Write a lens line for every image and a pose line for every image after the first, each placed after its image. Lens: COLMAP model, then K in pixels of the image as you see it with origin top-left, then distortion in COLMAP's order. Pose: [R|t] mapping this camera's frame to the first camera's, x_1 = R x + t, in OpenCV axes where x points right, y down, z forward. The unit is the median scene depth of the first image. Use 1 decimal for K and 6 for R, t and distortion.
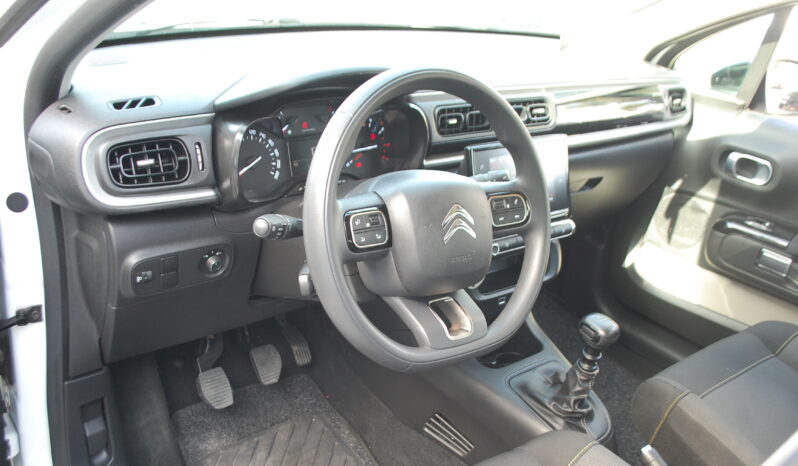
lens RADIAL K [[730.9, 0, 399.0], [0, 730.9, 233.0], [0, 0, 1]] dist [-0.044402, -0.001454]
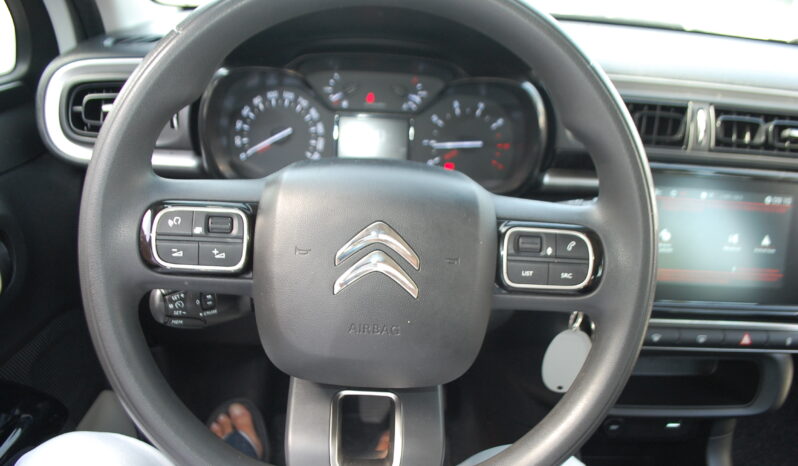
lens RADIAL K [[620.5, 0, 401.7], [0, 620.5, 258.8], [0, 0, 1]] dist [-0.081490, 0.002987]
pose [[0.817623, 0.205508, -0.537828, 0.215078], [-0.213849, 0.975700, 0.047723, -0.024022], [0.534567, 0.075994, 0.841703, 0.436119]]
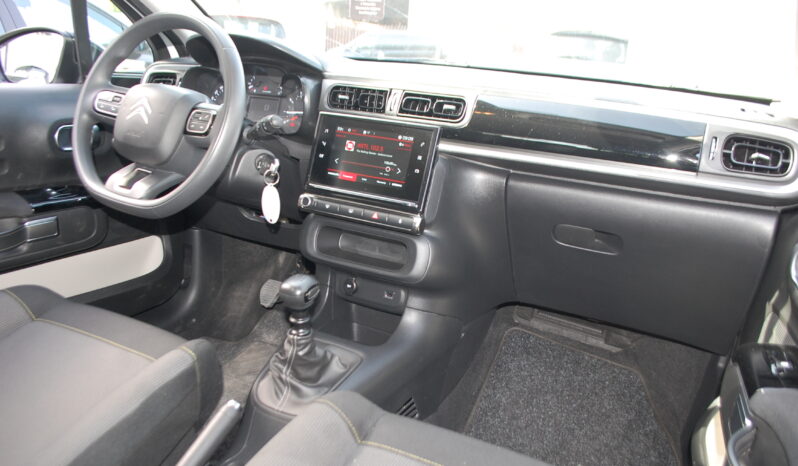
lens RADIAL K [[641.9, 0, 399.0], [0, 641.9, 233.0], [0, 0, 1]] dist [-0.087189, 0.000018]
pose [[0.430741, 0.184016, -0.883516, 0.955827], [-0.380849, 0.924612, 0.006900, 0.005161], [0.818179, 0.333514, 0.468350, 0.611194]]
